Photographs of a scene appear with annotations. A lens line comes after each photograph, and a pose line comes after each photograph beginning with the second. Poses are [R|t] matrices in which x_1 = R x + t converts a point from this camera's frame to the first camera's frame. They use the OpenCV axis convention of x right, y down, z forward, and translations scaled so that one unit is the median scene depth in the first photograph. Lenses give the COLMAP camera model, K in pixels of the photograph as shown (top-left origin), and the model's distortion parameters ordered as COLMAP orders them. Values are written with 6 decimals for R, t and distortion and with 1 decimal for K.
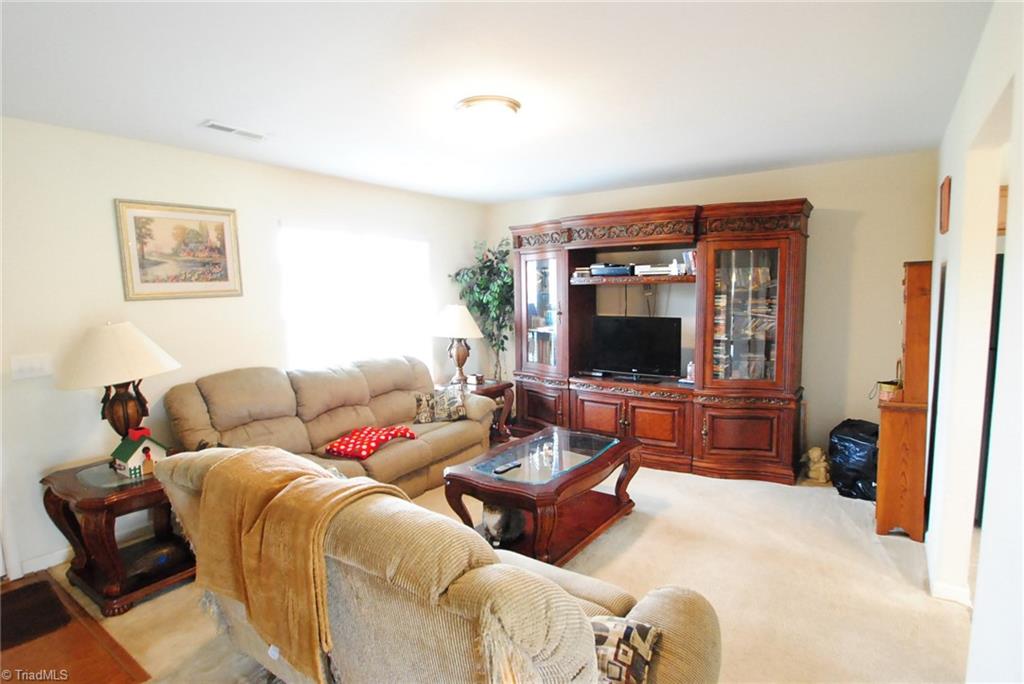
lens RADIAL K [[538.7, 0, 512.3], [0, 538.7, 345.5], [0, 0, 1]] dist [0.001538, 0.000095]
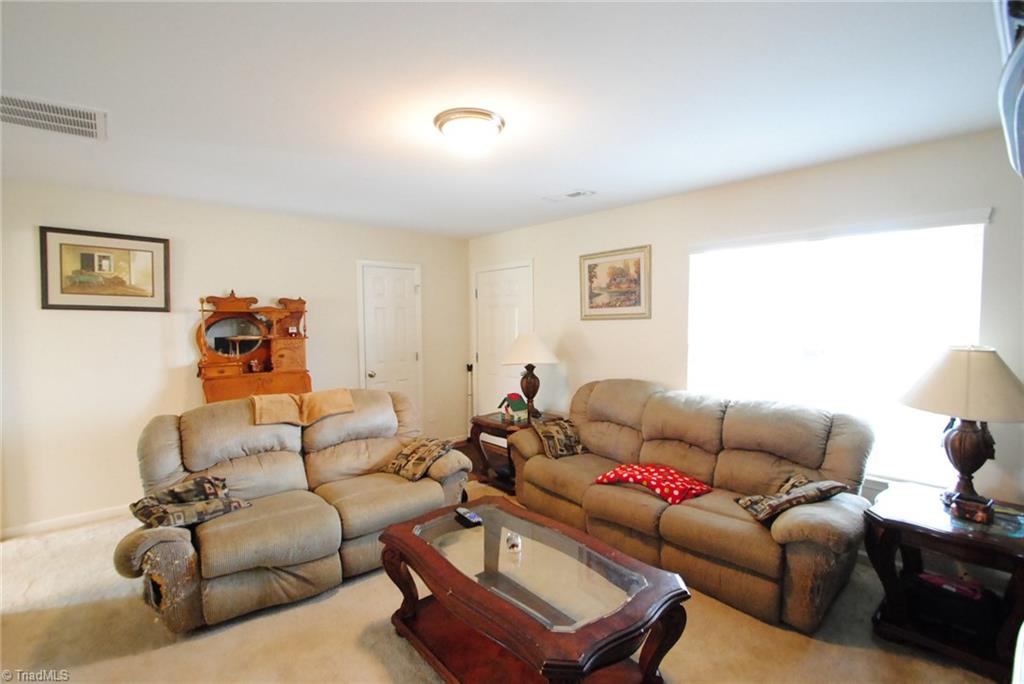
lens RADIAL K [[486.7, 0, 511.8], [0, 486.7, 338.5], [0, 0, 1]] dist [0.000148, 0.000060]
pose [[-0.235468, 0.053444, -0.970412, 0.623596], [-0.101133, 0.991719, 0.079158, -0.110211], [0.966606, 0.116780, -0.228113, 1.029714]]
